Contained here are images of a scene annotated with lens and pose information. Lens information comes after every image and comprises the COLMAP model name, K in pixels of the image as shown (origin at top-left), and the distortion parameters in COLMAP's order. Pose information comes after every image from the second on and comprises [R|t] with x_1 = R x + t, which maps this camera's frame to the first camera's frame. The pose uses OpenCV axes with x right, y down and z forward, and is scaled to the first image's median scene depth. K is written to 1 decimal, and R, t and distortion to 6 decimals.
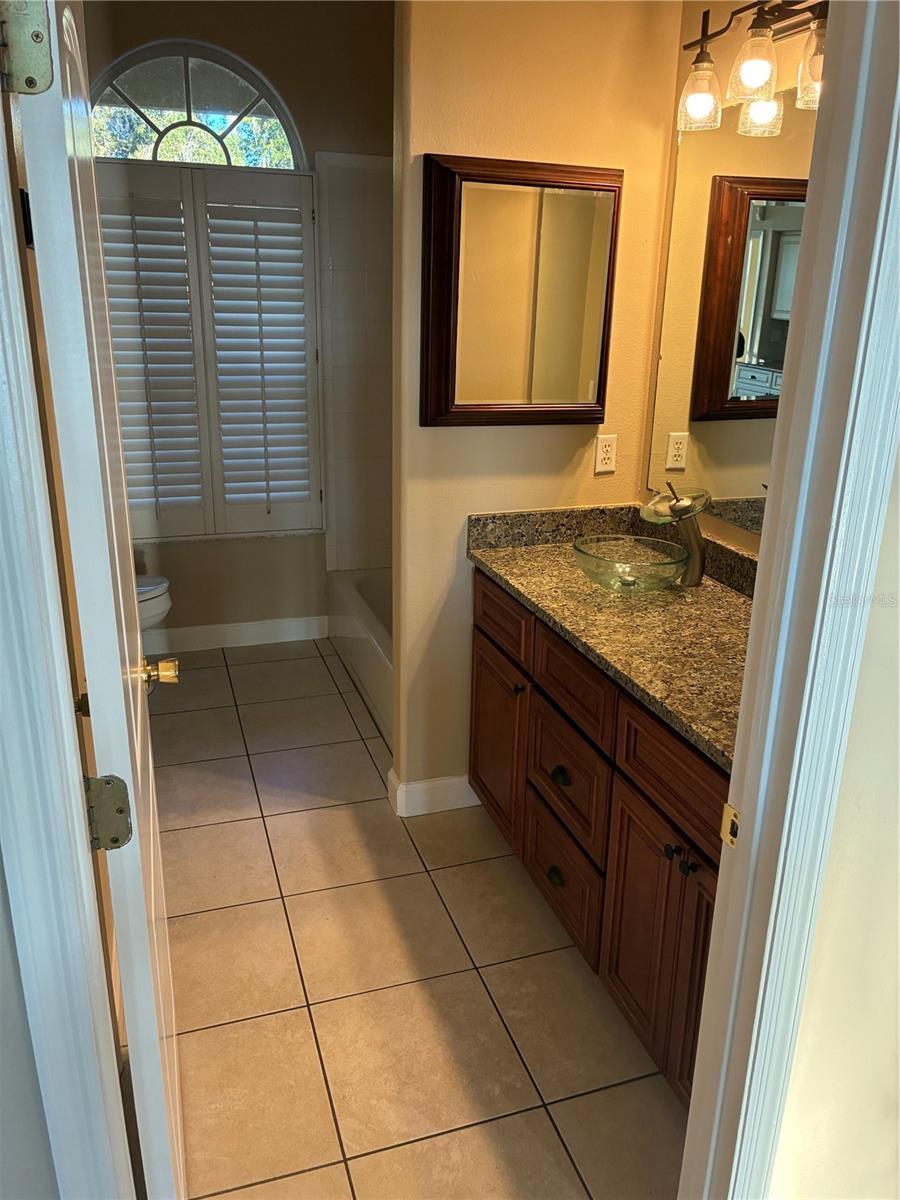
lens RADIAL K [[914.1, 0, 453.7], [0, 914.1, 592.1], [0, 0, 1]] dist [0.075157, -0.066555]
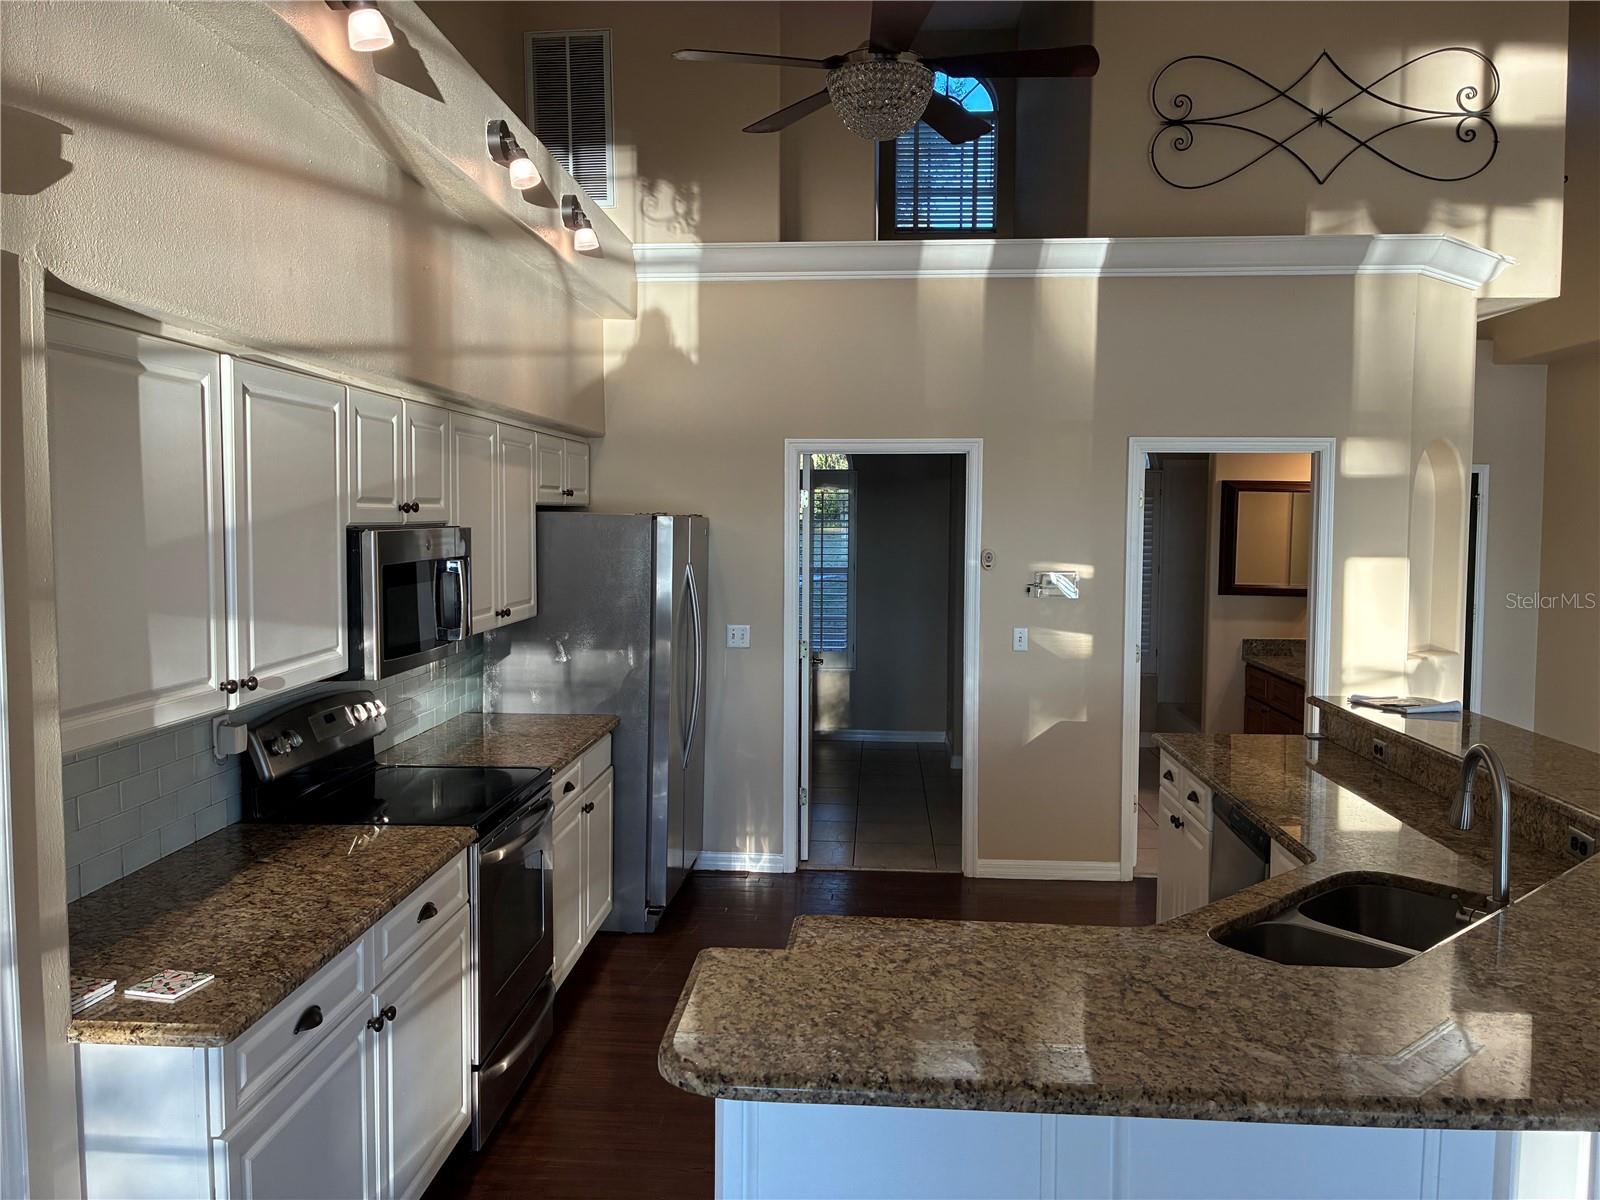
lens RADIAL K [[1218.8, 0, 802.3], [0, 1218.8, 578.6], [0, 0, 1]] dist [0.075157, -0.066555]
pose [[0.928045, 0.002872, -0.372457, 0.123933], [-0.102917, 0.963017, -0.249011, 0.571972], [0.357967, 0.269425, 0.894019, -1.841334]]
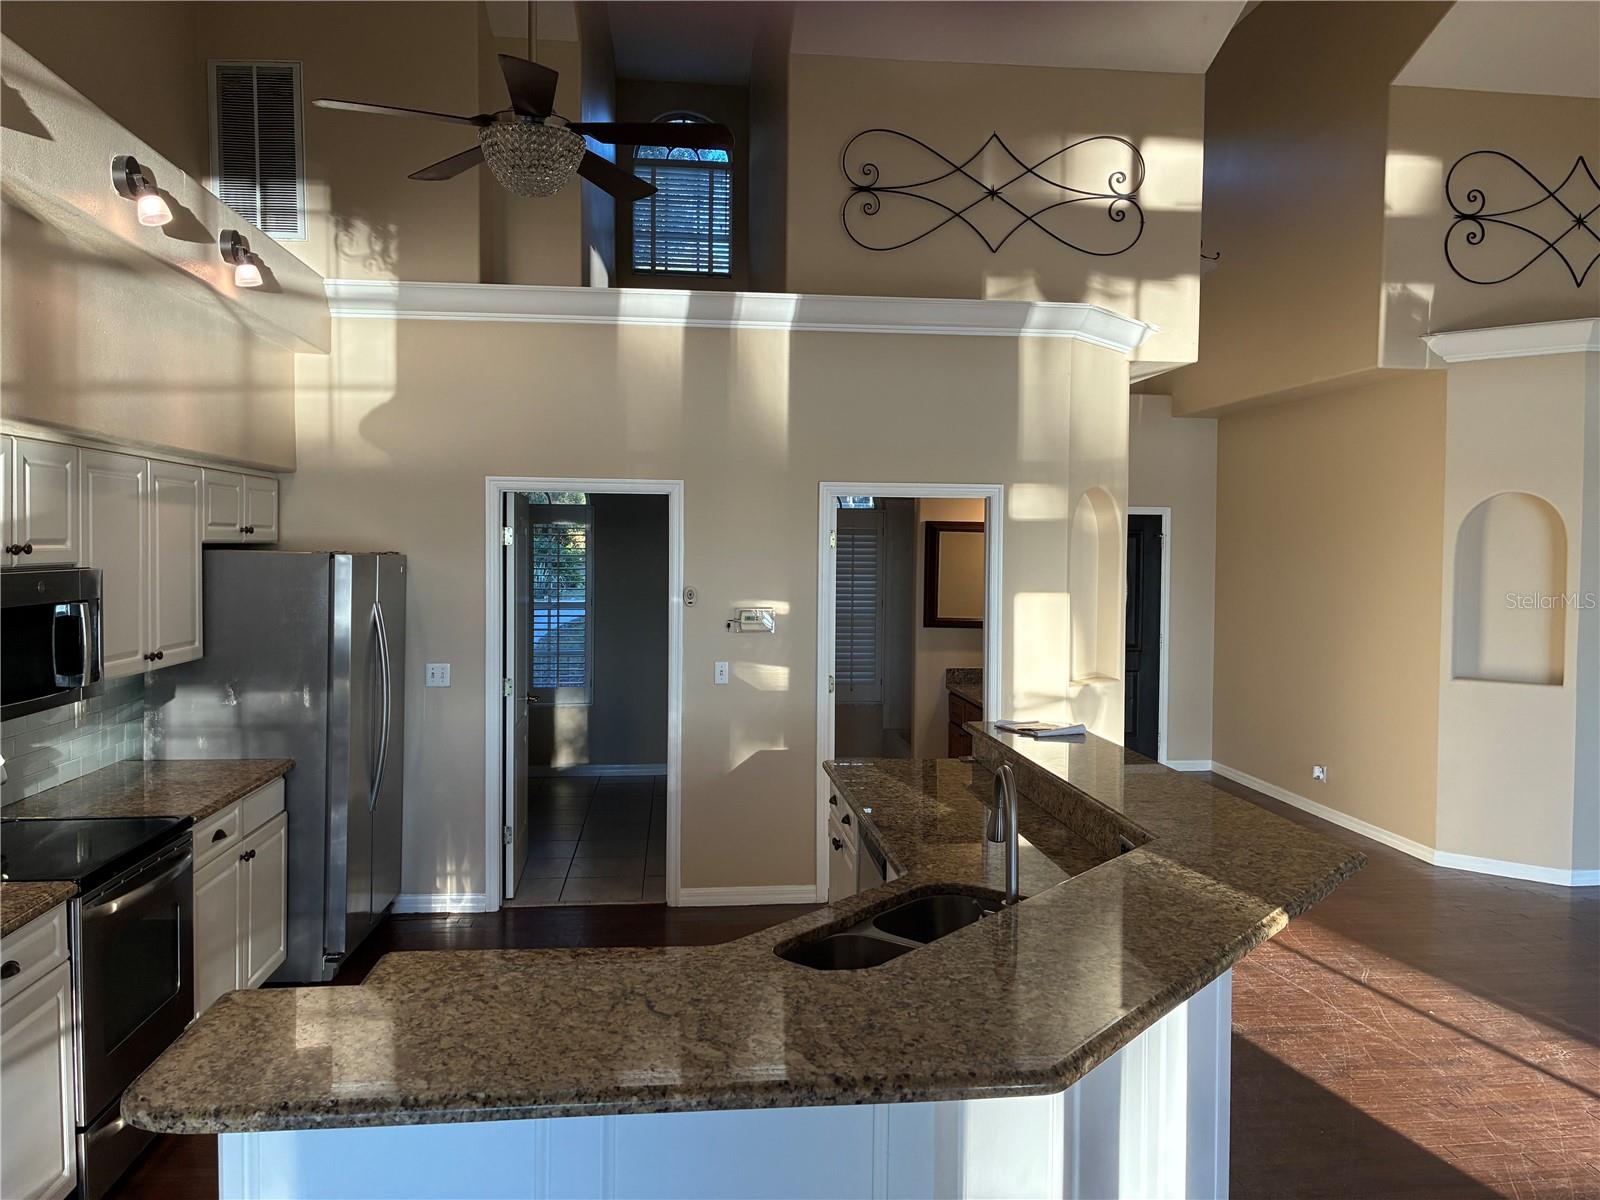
lens RADIAL K [[1218.8, 0, 802.3], [0, 1218.8, 578.6], [0, 0, 1]] dist [0.075157, -0.066555]
pose [[0.976940, -0.006857, -0.213405, 0.302323], [-0.055755, 0.956613, -0.285977, 0.563771], [0.206107, 0.291281, 0.934171, -1.855851]]
